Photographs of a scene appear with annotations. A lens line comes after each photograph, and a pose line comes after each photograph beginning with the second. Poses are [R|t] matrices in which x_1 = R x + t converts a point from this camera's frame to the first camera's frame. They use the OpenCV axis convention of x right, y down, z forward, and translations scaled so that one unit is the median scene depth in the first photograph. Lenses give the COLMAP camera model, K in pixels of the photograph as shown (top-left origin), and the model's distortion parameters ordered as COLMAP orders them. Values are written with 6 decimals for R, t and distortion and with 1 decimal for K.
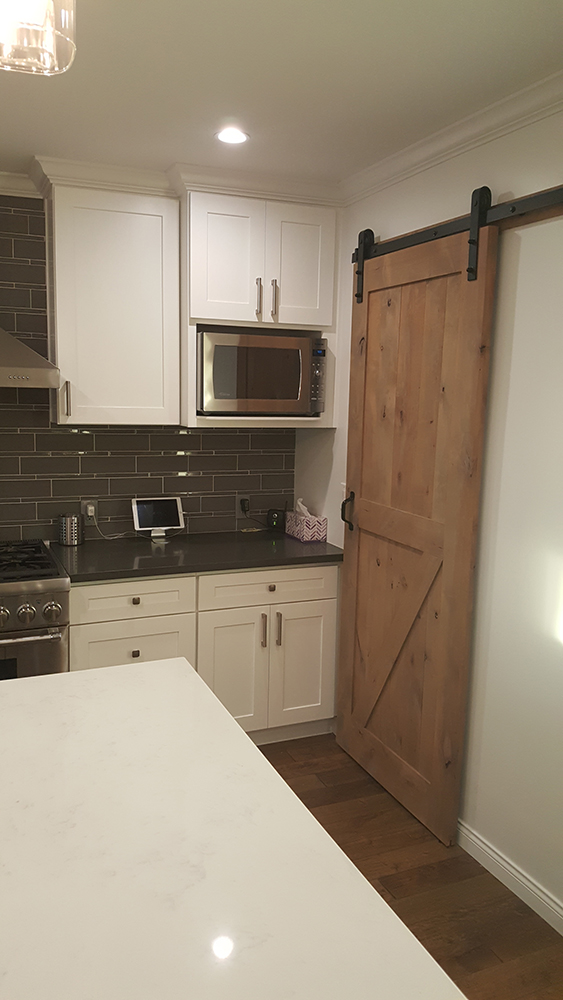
lens RADIAL K [[753.2, 0, 279.9], [0, 753.2, 523.5], [0, 0, 1]] dist [0.233335, -0.551100]
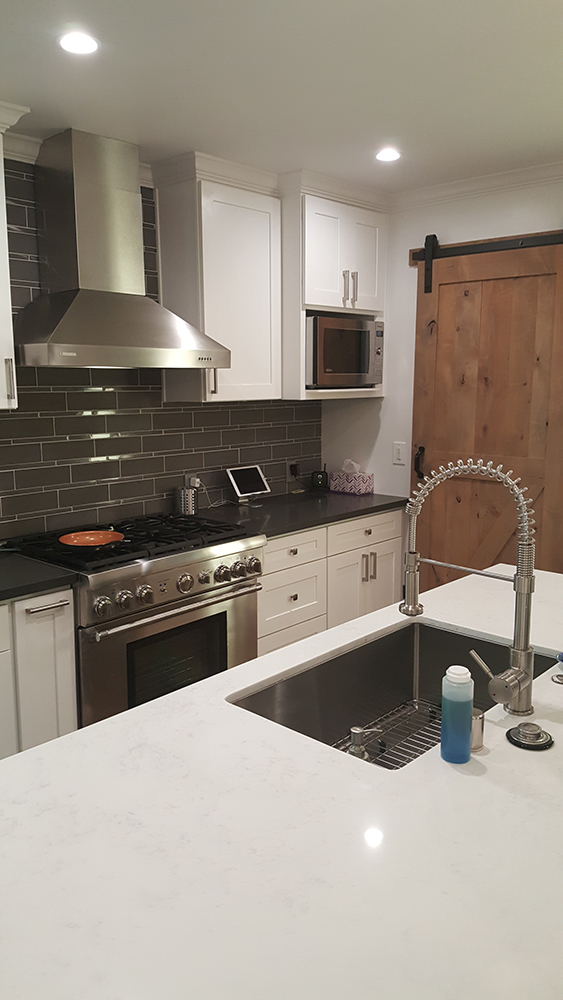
lens RADIAL K [[753.2, 0, 279.9], [0, 753.2, 523.5], [0, 0, 1]] dist [0.233335, -0.551100]
pose [[0.904666, -0.104960, 0.412992, -0.660858], [0.097703, 0.994462, 0.038716, 0.012391], [-0.414769, 0.005325, 0.909911, -0.034272]]
